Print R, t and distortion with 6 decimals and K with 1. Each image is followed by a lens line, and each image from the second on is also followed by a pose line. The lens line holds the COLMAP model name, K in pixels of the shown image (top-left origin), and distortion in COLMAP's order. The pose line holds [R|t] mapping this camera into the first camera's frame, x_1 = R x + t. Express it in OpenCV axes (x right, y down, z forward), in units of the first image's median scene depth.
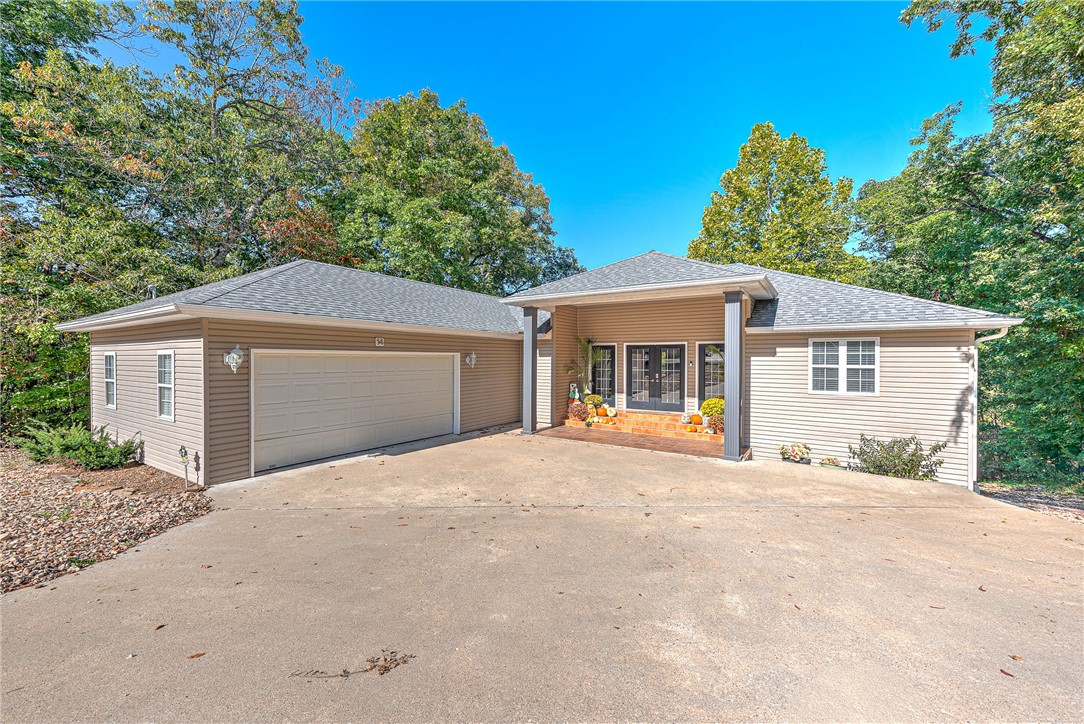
lens RADIAL K [[428.5, 0, 539.9], [0, 428.5, 359.8], [0, 0, 1]] dist [0.003499, 0.000074]
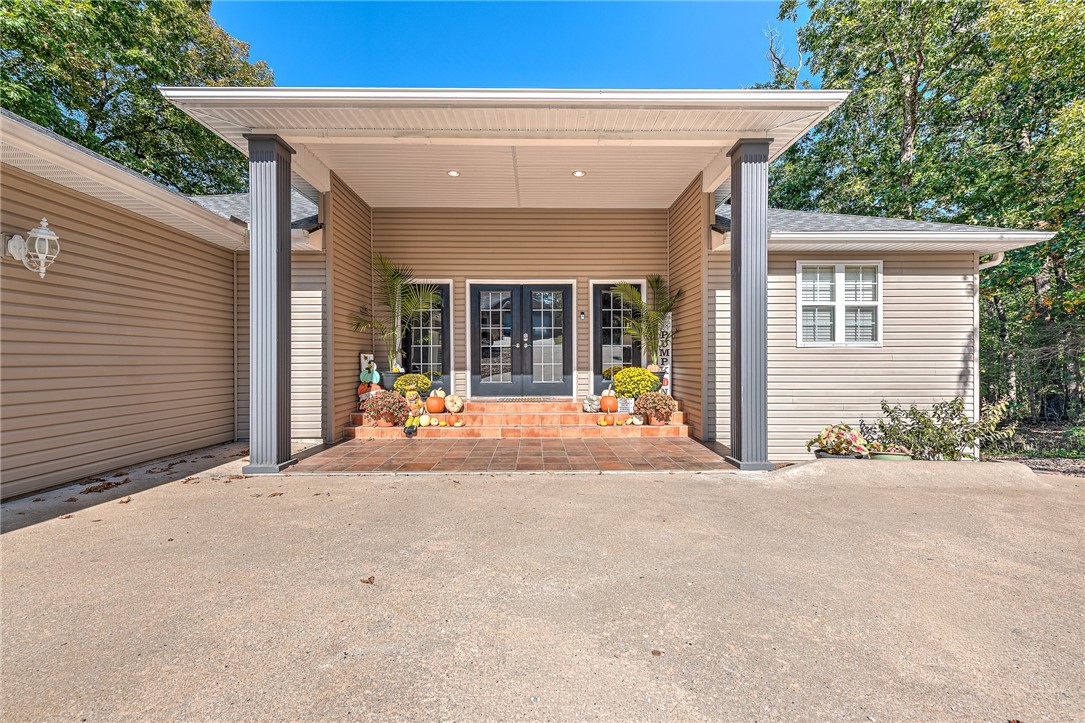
lens RADIAL K [[428.9, 0, 544.8], [0, 428.9, 362.6], [0, 0, 1]] dist [0.003499, 0.000074]
pose [[0.827951, -0.007168, 0.560755, -0.034681], [0.009600, 0.999953, -0.001393, 0.076225], [-0.560719, 0.006536, 0.827980, 0.520953]]
